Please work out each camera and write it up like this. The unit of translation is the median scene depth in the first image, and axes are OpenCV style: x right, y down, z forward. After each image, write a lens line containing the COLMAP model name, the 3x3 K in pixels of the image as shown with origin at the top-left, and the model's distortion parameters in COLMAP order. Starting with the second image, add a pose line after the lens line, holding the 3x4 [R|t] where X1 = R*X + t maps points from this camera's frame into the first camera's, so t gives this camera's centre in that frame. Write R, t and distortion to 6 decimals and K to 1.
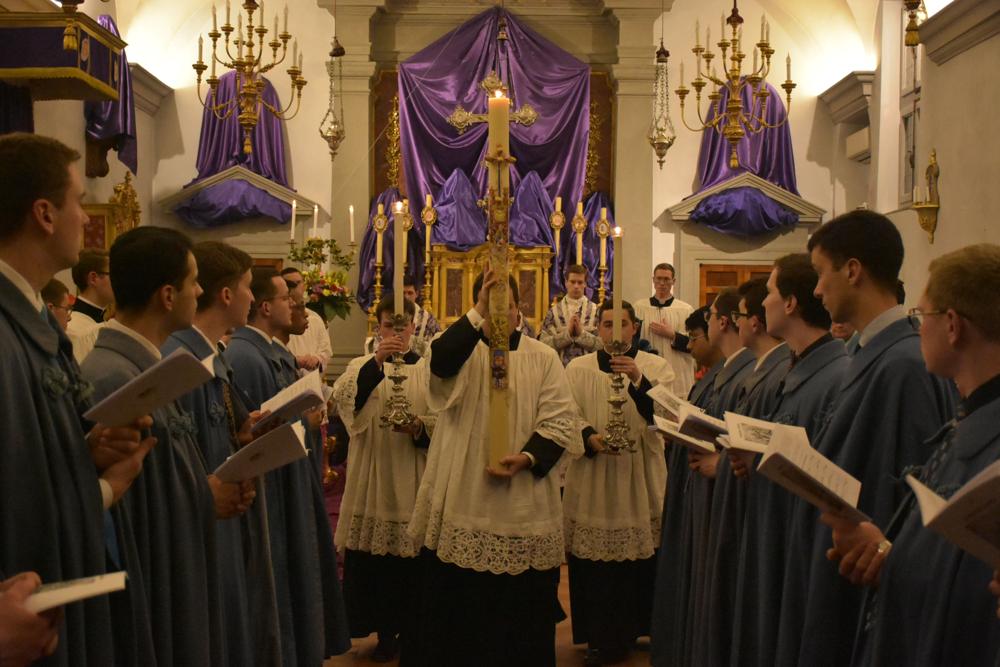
lens RADIAL K [[1396.7, 0, 497.2], [0, 1396.7, 328.0], [0, 0, 1]] dist [-0.043562, 0.000000]
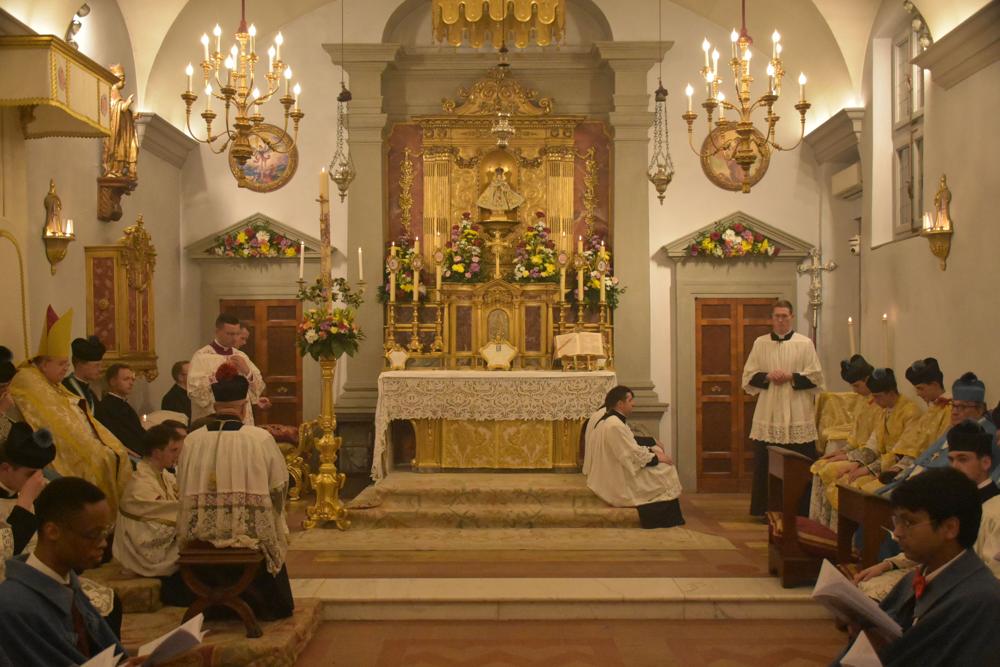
lens RADIAL K [[1054.2, 0, 498.9], [0, 1054.2, 332.4], [0, 0, 1]] dist [-0.018786, 0.000000]
pose [[0.999825, -0.016360, -0.009062, 0.002984], [0.016153, 0.999617, -0.022471, -0.003984], [0.009426, 0.022321, 0.999706, 0.200893]]
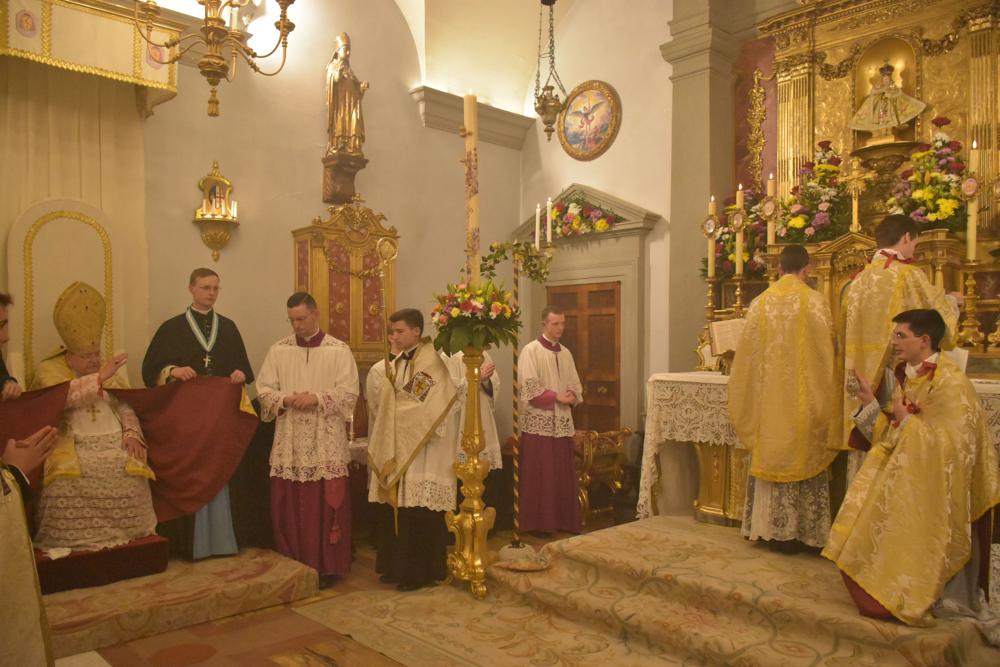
lens RADIAL K [[769.6, 0, 494.2], [0, 769.6, 337.2], [0, 0, 1]] dist [-0.027000, 0.001706]
pose [[0.683614, -0.018913, -0.729599, 0.145508], [0.001236, 0.999693, -0.024756, -0.002685], [0.729843, 0.016022, 0.683427, 0.619530]]
